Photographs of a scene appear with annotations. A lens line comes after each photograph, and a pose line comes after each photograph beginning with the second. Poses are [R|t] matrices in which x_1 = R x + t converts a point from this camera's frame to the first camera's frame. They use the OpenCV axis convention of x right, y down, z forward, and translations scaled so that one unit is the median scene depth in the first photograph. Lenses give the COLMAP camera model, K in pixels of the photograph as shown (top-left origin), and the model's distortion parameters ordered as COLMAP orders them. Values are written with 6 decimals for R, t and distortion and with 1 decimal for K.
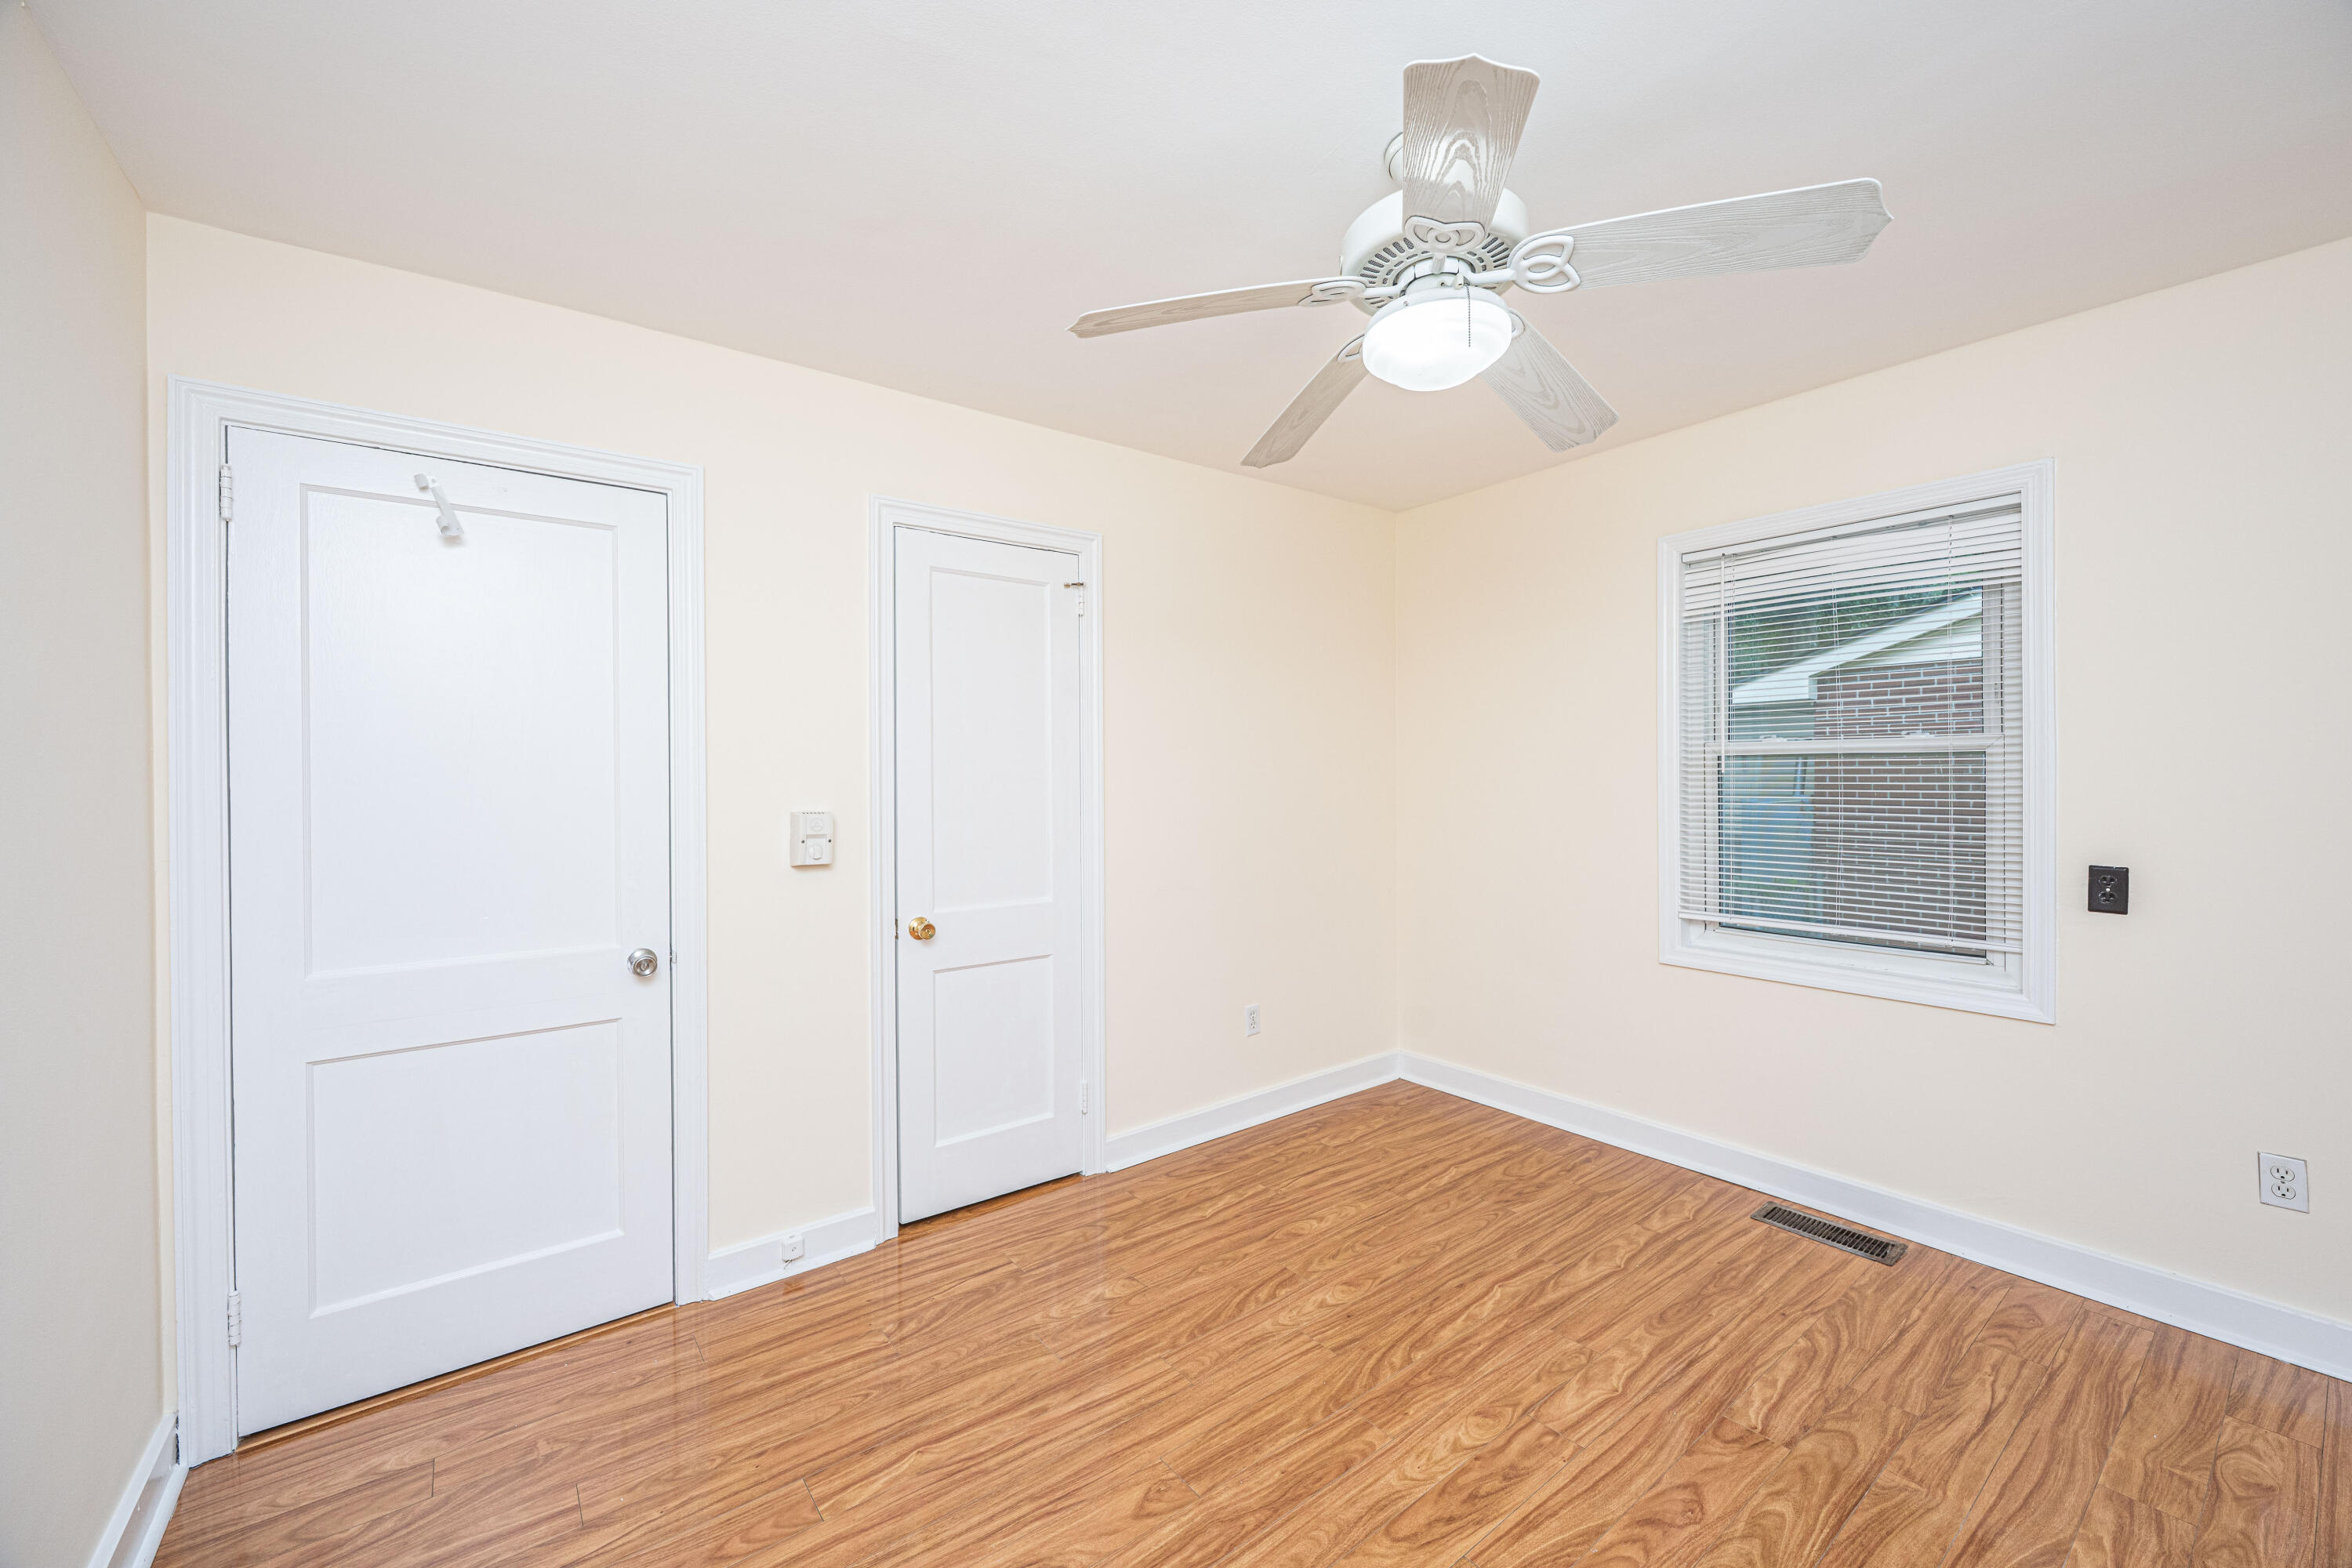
lens RADIAL K [[939.6, 0, 1176.0], [0, 939.6, 784.0], [0, 0, 1]] dist [-0.000733, -0.000364]
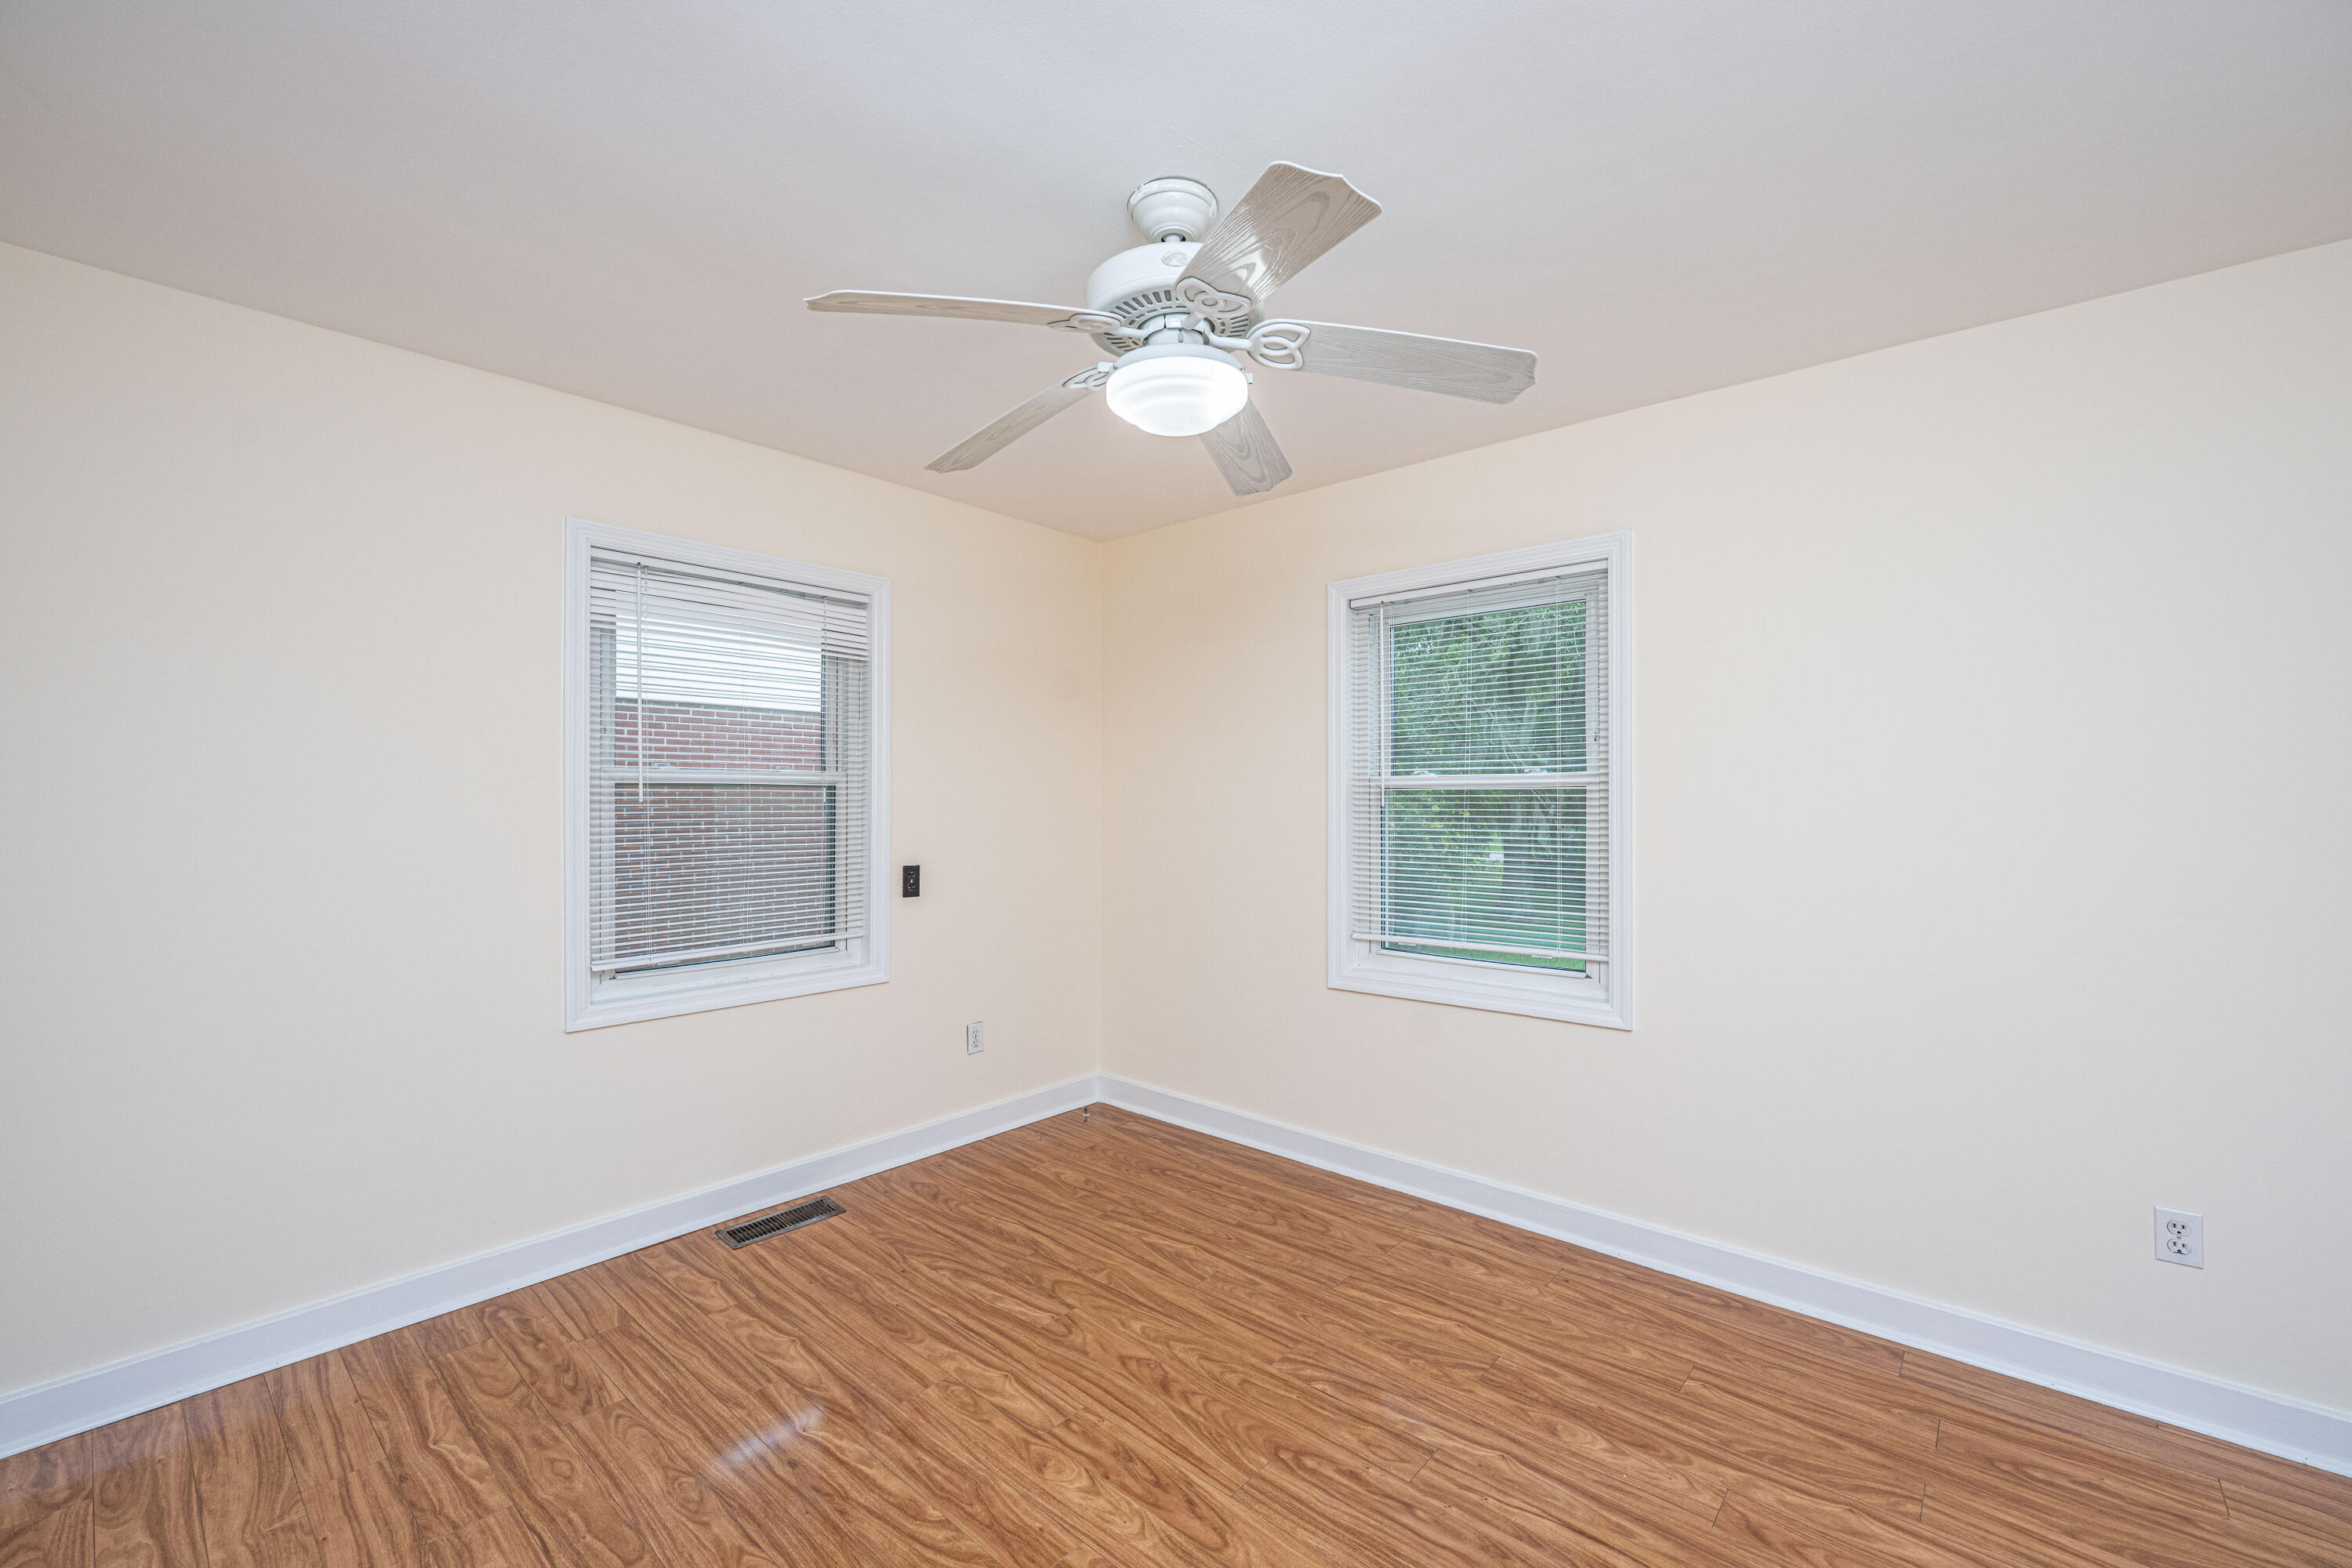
lens RADIAL K [[938.9, 0, 1172.9], [0, 938.9, 800.4], [0, 0, 1]] dist [-0.003030, 0.000224]
pose [[-0.182558, 0.003259, 0.983190, -0.545426], [0.013841, 0.999904, -0.000744, -0.007227], [-0.983098, 0.013472, -0.182586, 0.875494]]
